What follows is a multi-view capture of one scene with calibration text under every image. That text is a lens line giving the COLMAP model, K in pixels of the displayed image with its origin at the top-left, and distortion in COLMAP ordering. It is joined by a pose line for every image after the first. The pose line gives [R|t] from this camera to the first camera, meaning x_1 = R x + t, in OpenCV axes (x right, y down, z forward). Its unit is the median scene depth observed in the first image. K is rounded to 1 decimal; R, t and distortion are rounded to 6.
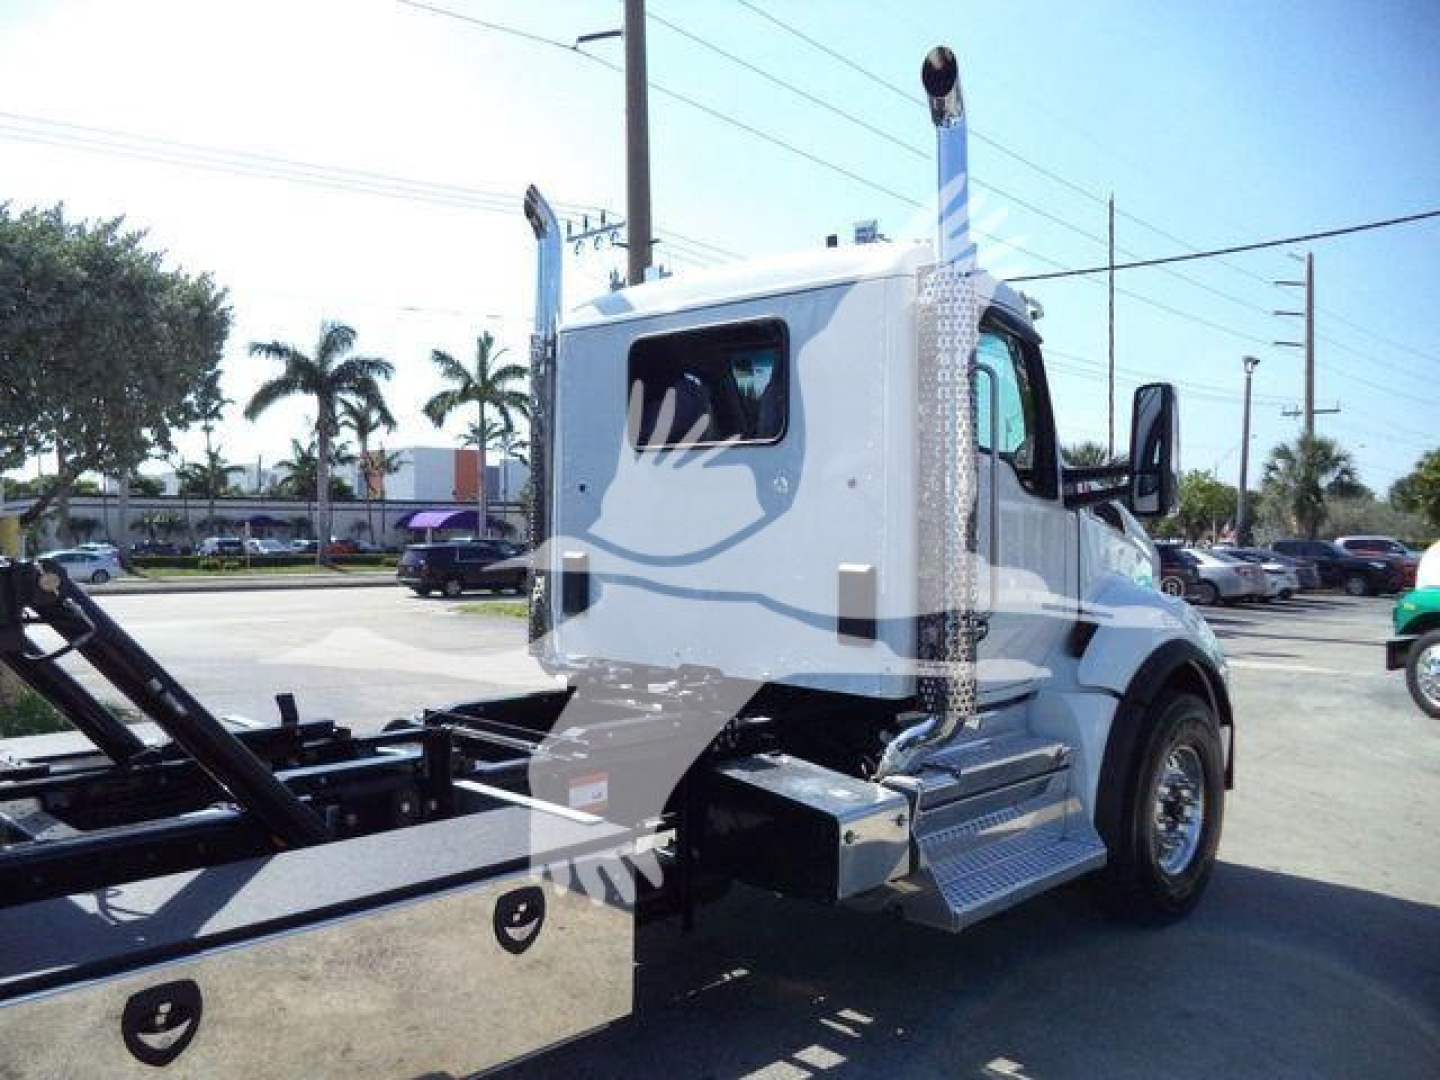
lens RADIAL K [[1209.1, 0, 758.1], [0, 1209.1, 576.8], [0, 0, 1]] dist [-0.140769, 0.221995]
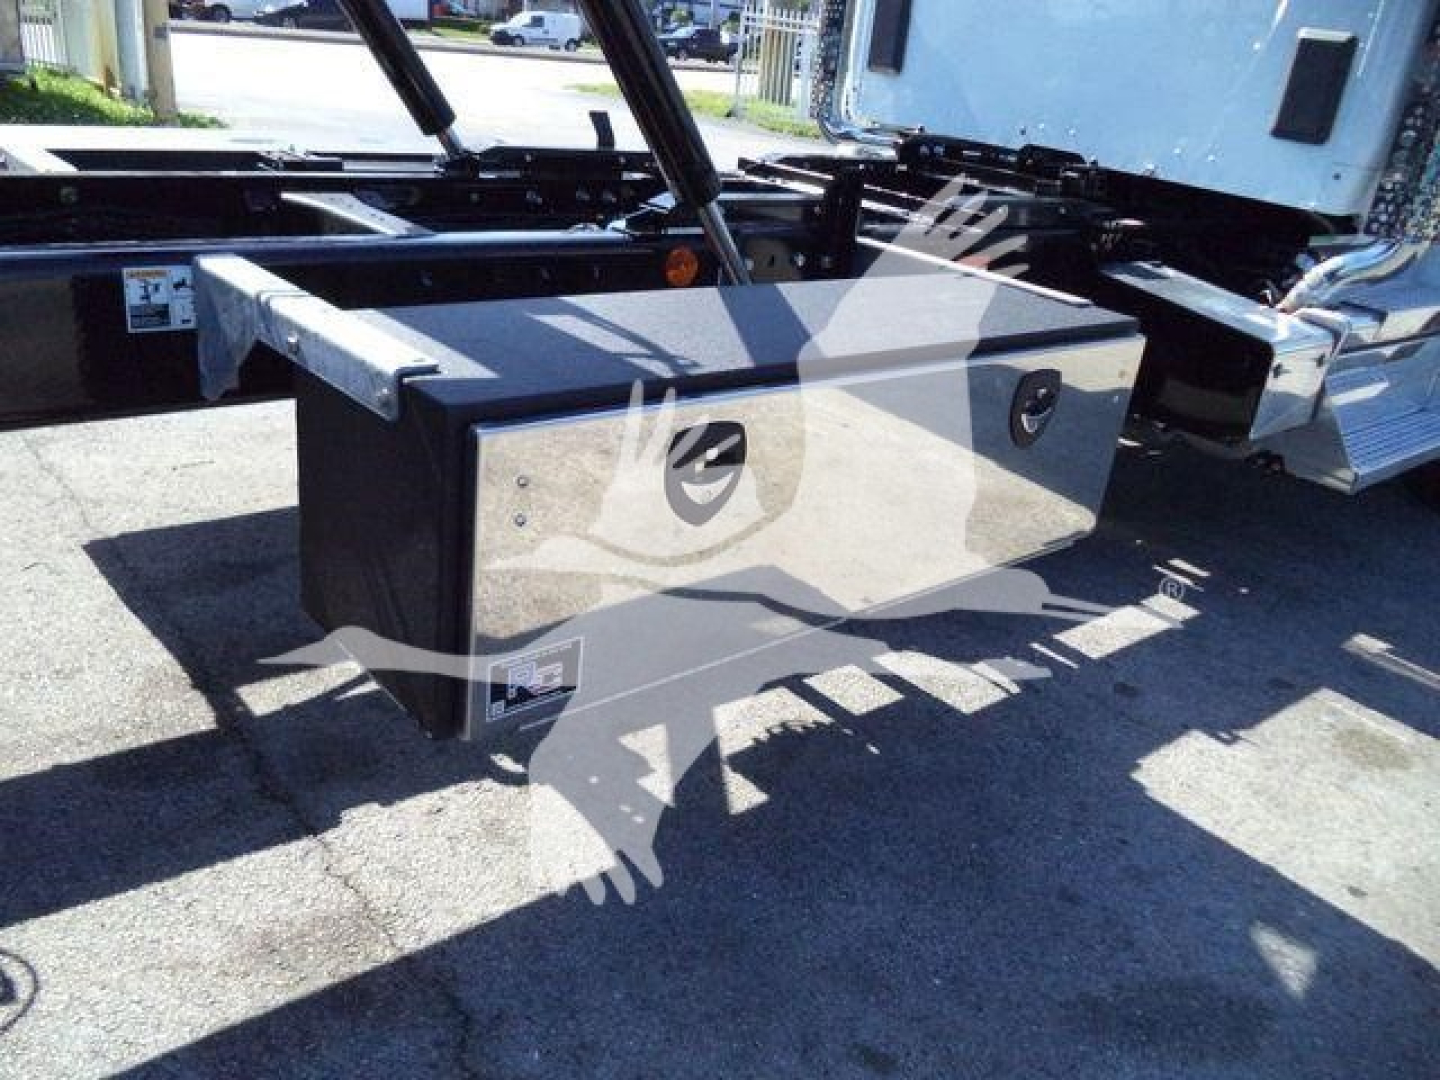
lens RADIAL K [[1209.1, 0, 758.1], [0, 1209.1, 576.8], [0, 0, 1]] dist [-0.140769, 0.221995]
pose [[0.989482, 0.141448, -0.030305, -0.219813], [-0.119512, 0.917369, 0.379671, 0.069108], [0.081505, -0.372056, 0.924625, 0.127332]]
